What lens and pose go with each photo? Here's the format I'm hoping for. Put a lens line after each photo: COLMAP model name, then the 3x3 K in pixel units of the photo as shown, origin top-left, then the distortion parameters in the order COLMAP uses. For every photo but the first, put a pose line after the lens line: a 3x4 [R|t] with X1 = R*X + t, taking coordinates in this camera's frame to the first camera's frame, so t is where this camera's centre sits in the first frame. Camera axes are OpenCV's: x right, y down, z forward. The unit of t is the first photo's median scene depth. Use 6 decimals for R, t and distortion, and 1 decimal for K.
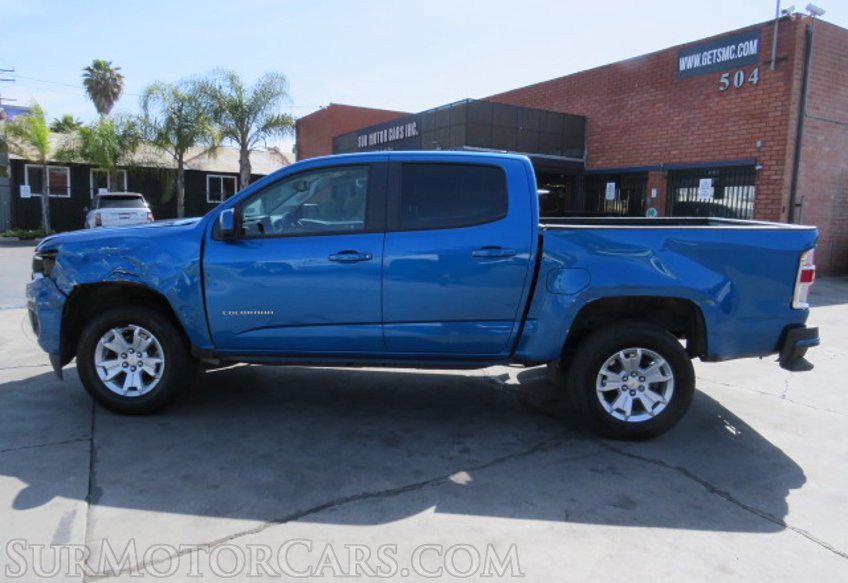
lens RADIAL K [[606.5, 0, 419.8], [0, 606.5, 294.7], [0, 0, 1]] dist [-0.042279, 0.021363]
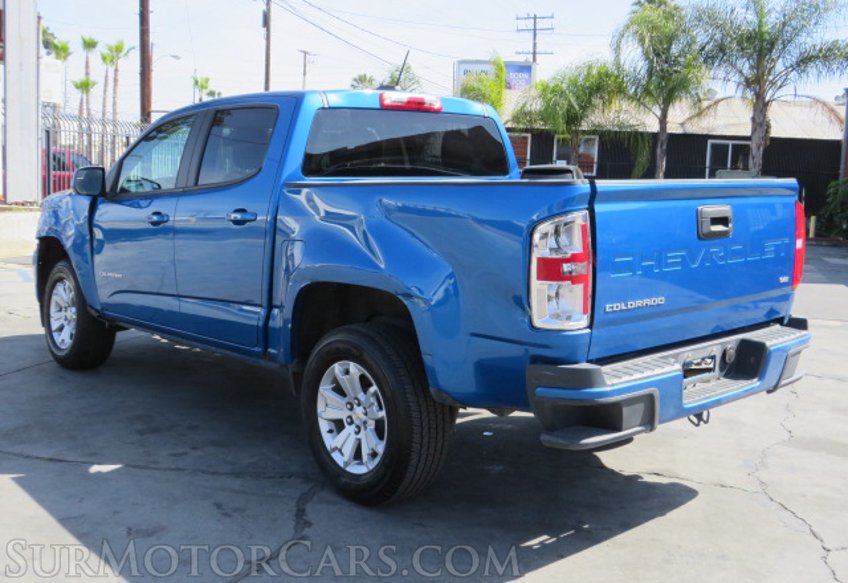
lens RADIAL K [[925.2, 0, 424.0], [0, 925.2, 291.5], [0, 0, 1]] dist [-0.106144, 0.149878]
pose [[0.718965, 0.081357, -0.690269, 0.306253], [-0.106050, 0.994338, 0.006737, -0.001501], [0.686909, 0.068359, 0.723522, 0.082189]]
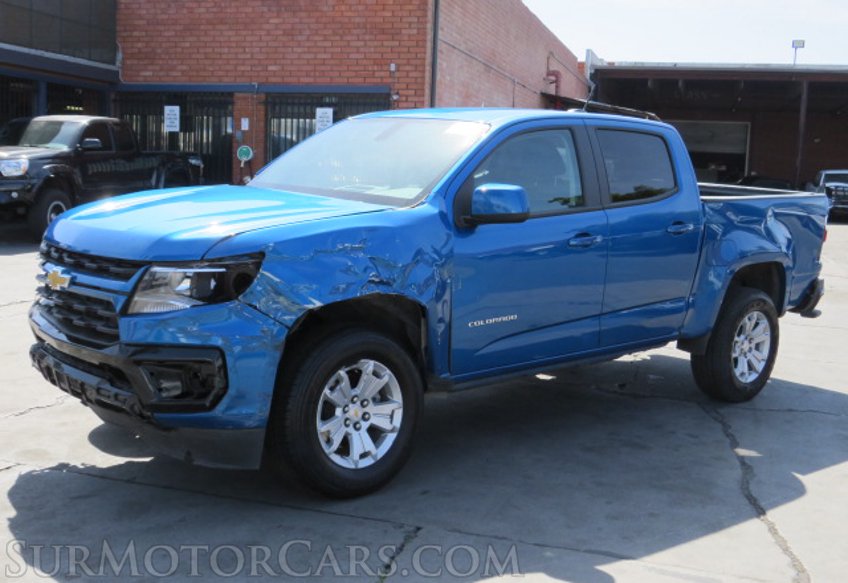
lens RADIAL K [[1016.5, 0, 403.9], [0, 1016.5, 292.0], [0, 0, 1]] dist [-0.064271, 0.020676]
pose [[0.703380, -0.090417, 0.705040, -0.355752], [0.077596, 0.995716, 0.050282, -0.022145], [-0.706566, 0.019341, 0.707383, 0.050352]]
